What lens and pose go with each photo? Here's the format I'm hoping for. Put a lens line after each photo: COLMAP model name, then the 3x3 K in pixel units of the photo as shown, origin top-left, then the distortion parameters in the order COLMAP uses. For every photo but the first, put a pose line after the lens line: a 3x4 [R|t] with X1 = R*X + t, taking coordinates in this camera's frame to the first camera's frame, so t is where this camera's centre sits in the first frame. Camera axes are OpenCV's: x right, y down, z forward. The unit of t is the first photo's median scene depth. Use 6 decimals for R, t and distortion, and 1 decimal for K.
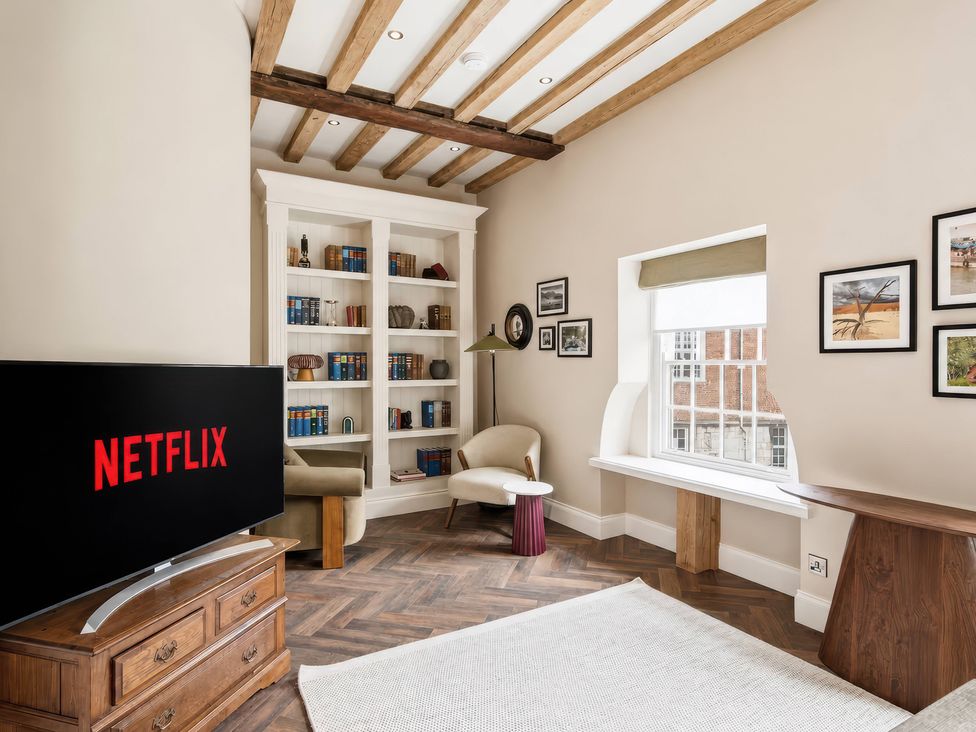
lens RADIAL K [[538.3, 0, 472.9], [0, 538.3, 376.0], [0, 0, 1]] dist [0.013241, -0.004841]
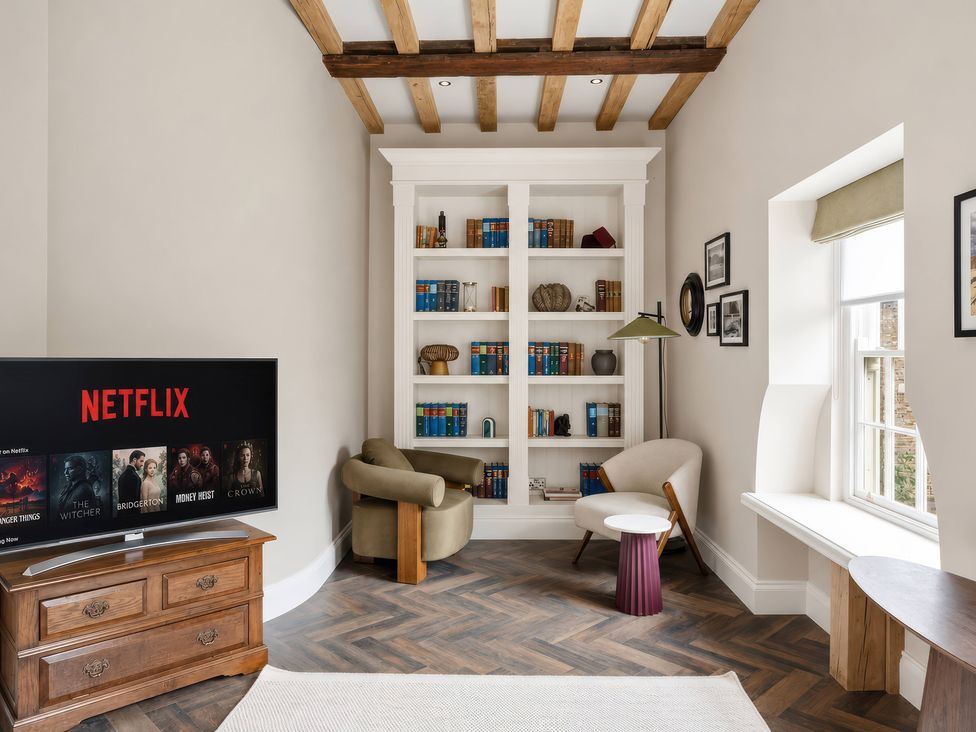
lens RADIAL K [[678.4, 0, 494.1], [0, 678.4, 370.0], [0, 0, 1]] dist [-0.024163, 0.010885]
pose [[0.857262, 0.011467, -0.514752, 0.389861], [-0.010233, 0.999934, 0.005233, -0.006062], [0.514778, 0.000781, 0.857323, 0.094313]]
